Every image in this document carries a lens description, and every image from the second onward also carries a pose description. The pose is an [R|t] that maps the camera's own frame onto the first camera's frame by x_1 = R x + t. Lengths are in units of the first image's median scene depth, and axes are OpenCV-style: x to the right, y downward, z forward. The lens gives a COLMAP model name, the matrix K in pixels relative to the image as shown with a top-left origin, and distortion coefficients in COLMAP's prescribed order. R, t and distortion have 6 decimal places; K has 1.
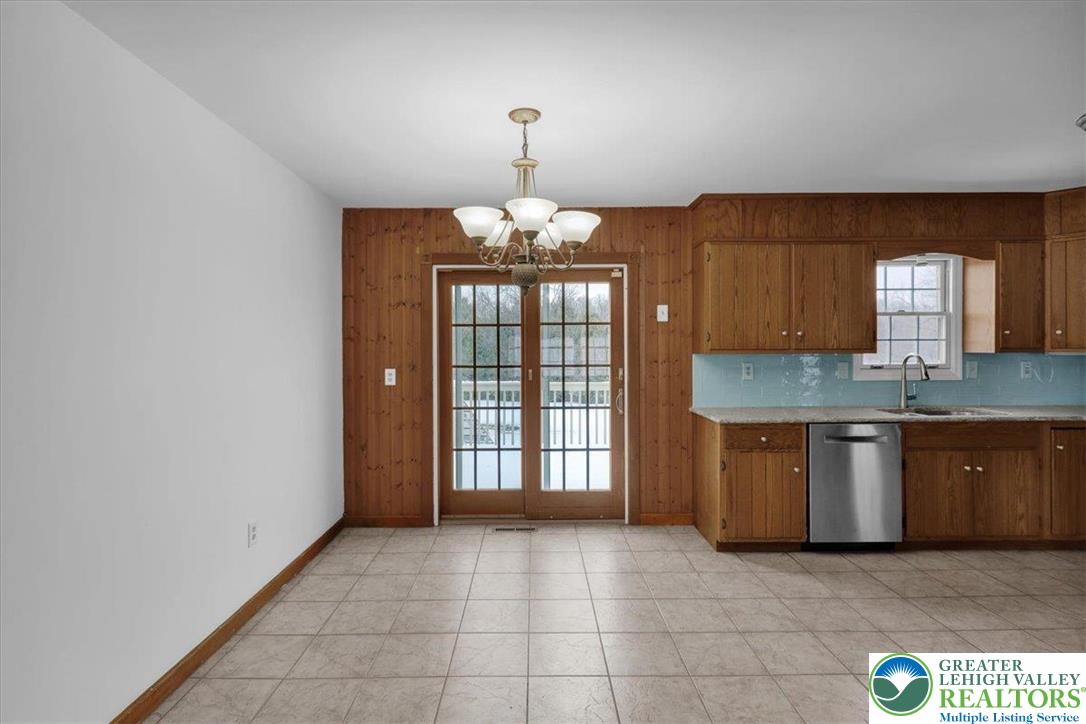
lens RADIAL K [[539.3, 0, 538.2], [0, 539.3, 348.9], [0, 0, 1]] dist [0.002283, 0.003273]
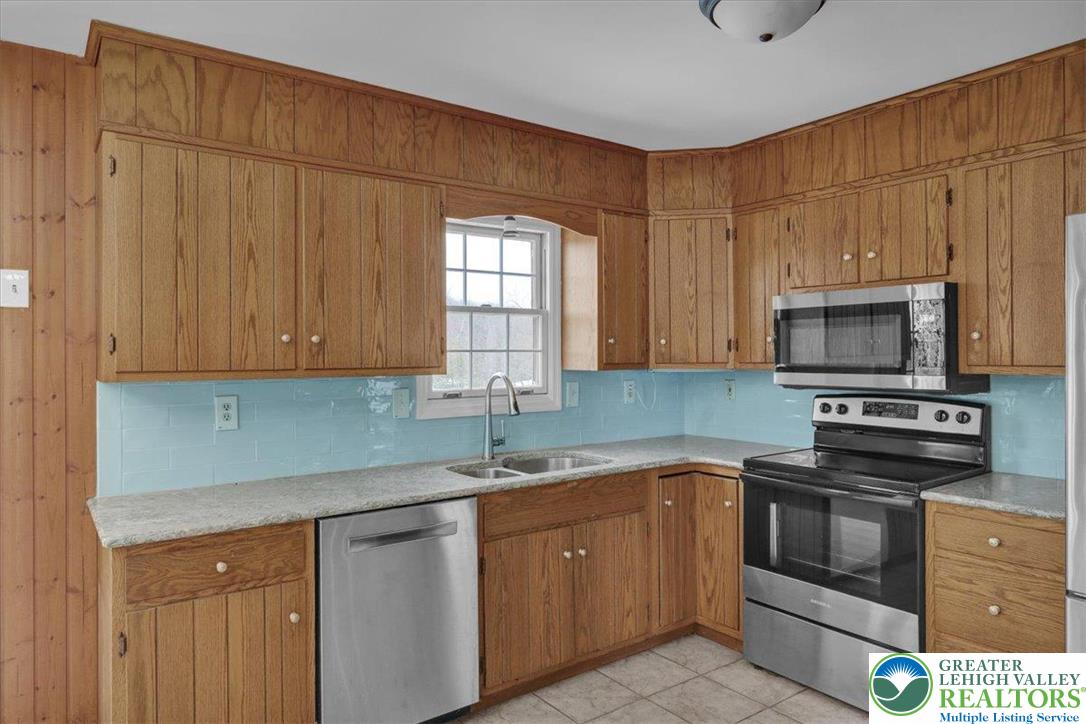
lens RADIAL K [[690.6, 0, 538.0], [0, 690.6, 348.2], [0, 0, 1]] dist [0.001664, -0.001116]
pose [[0.812008, 0.004193, 0.583631, 0.251559], [0.004333, 0.999903, -0.013212, -0.009291], [-0.583630, 0.013258, 0.811911, 0.309260]]
